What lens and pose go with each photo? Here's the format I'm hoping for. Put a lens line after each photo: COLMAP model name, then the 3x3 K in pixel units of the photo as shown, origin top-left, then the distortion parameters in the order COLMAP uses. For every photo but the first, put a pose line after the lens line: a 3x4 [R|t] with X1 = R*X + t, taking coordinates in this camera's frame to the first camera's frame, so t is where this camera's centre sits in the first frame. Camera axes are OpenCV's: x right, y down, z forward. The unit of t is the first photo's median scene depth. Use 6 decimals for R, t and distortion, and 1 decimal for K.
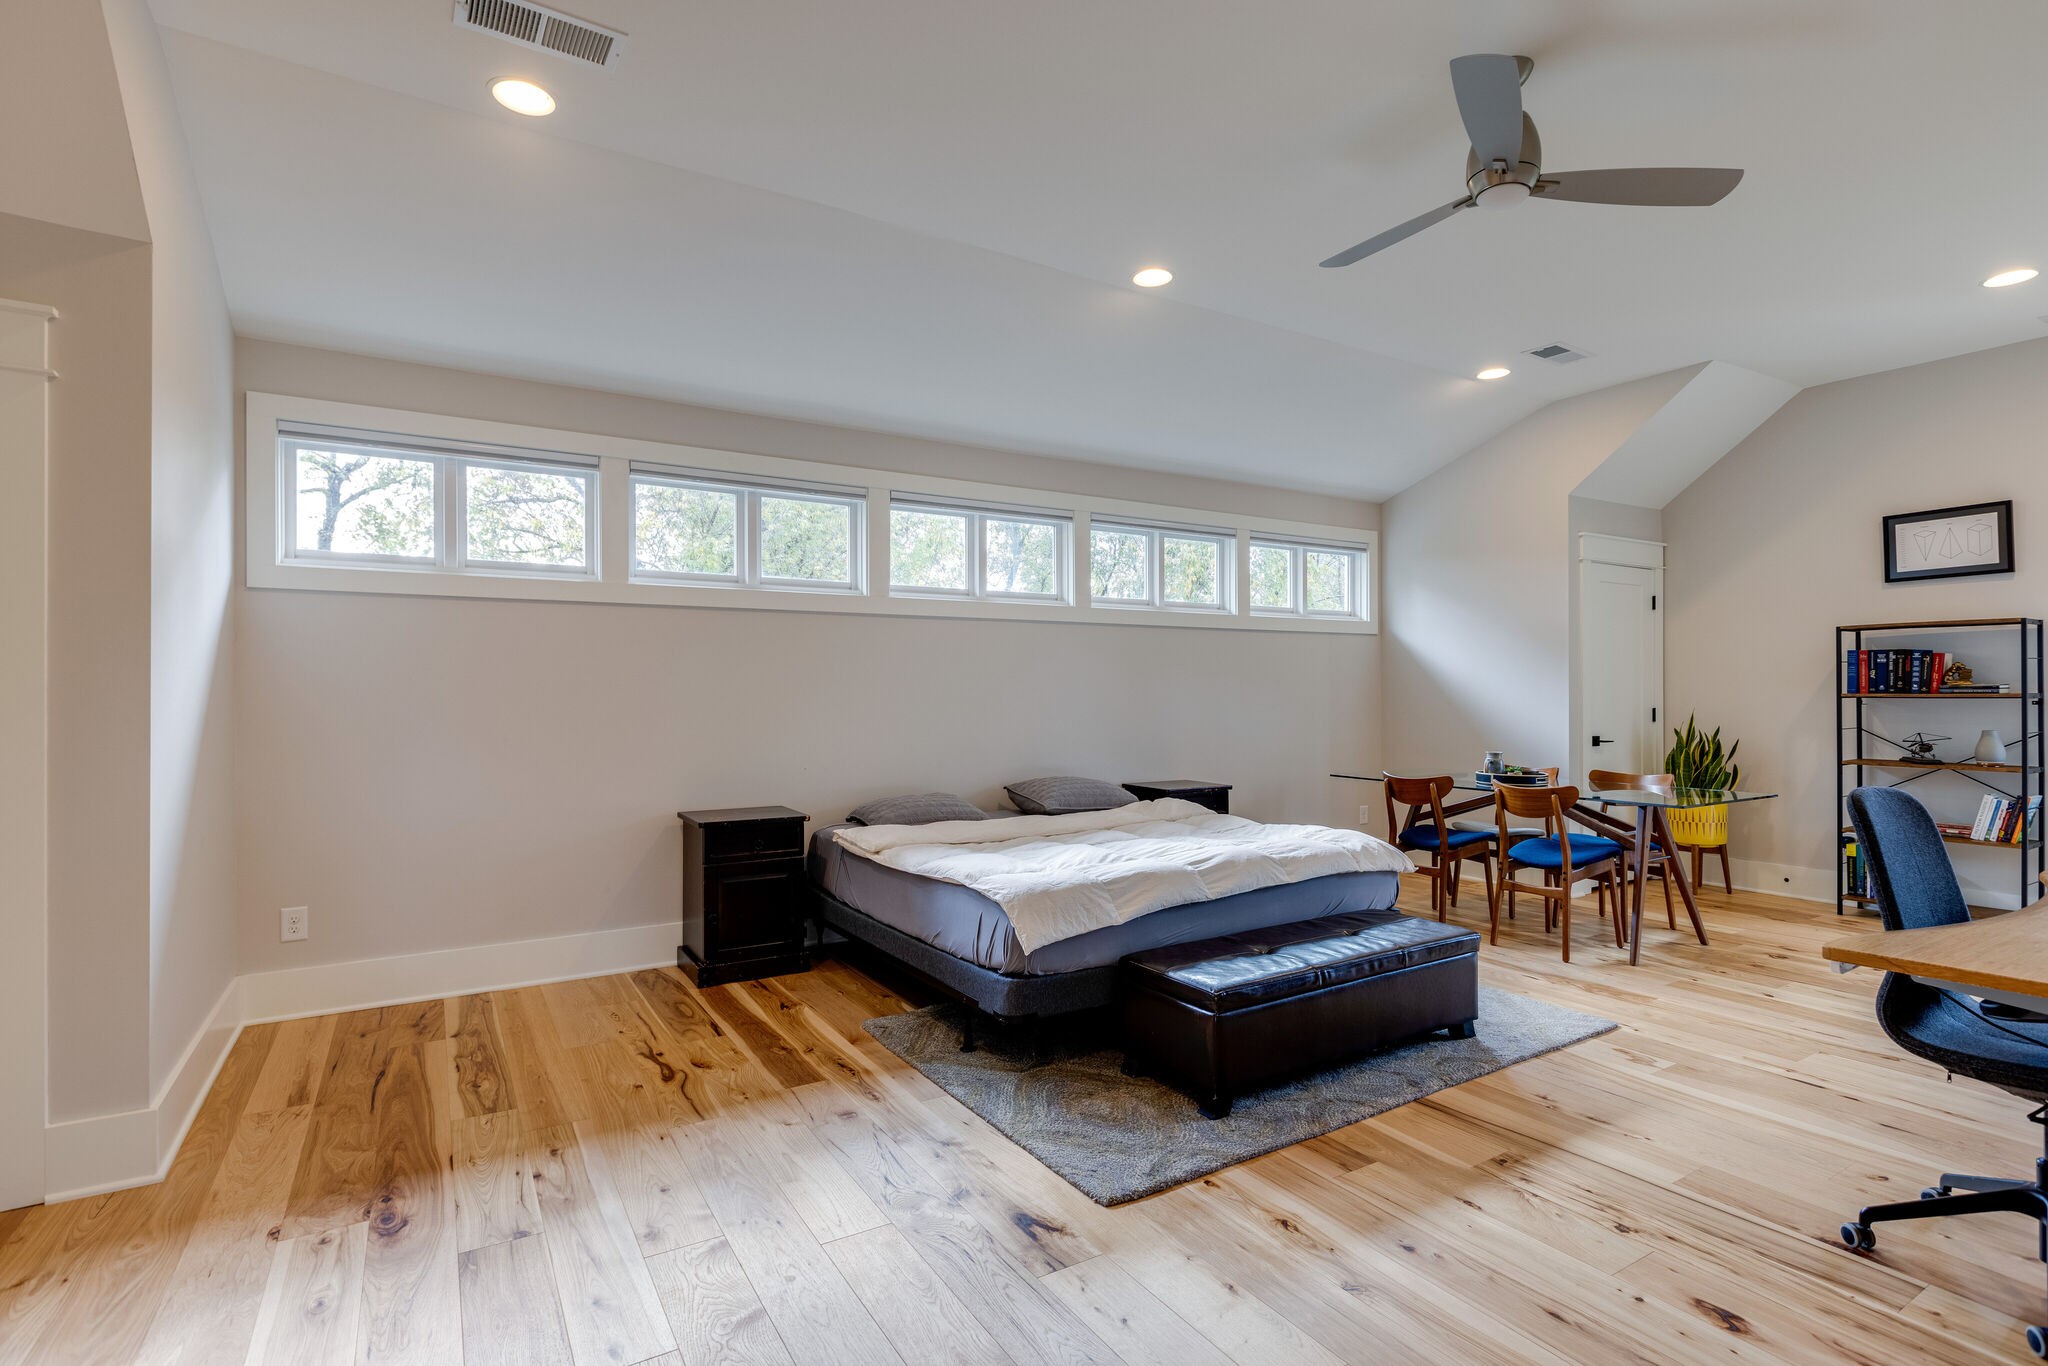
lens RADIAL K [[972.5, 0, 1024.8], [0, 972.5, 687.5], [0, 0, 1]] dist [-0.000827, 0.000635]
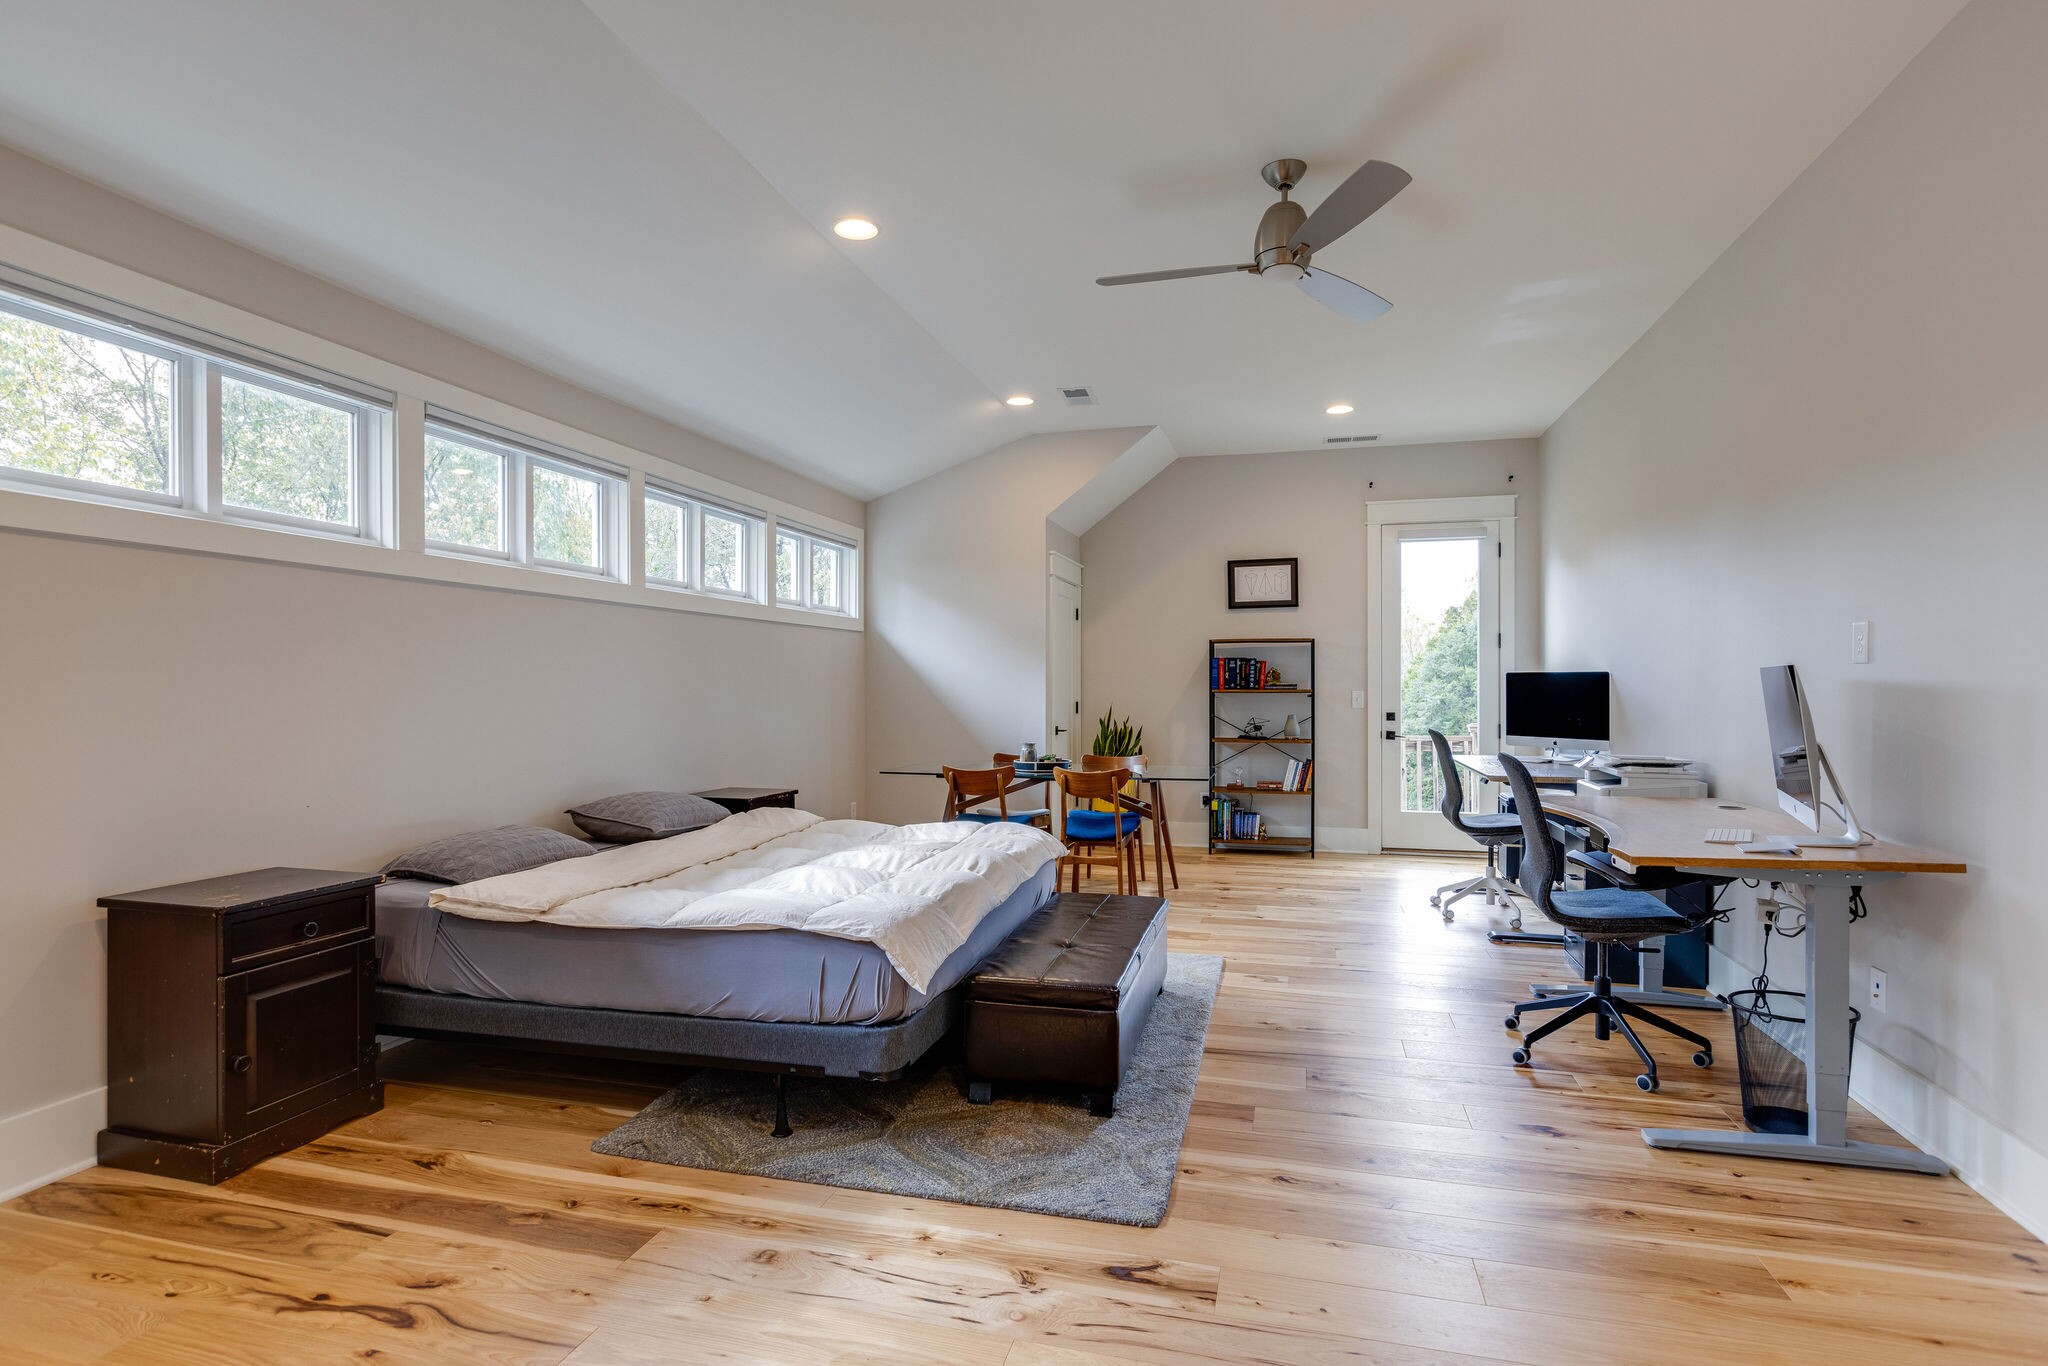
lens RADIAL K [[1006.5, 0, 1024.0], [0, 1006.5, 683.0], [0, 0, 1]] dist [0.000497, -0.000614]
pose [[0.731592, 0.003801, 0.681732, -0.376546], [-0.002553, 0.999993, -0.002836, 0.001957], [-0.681738, 0.000334, 0.731597, 0.200992]]
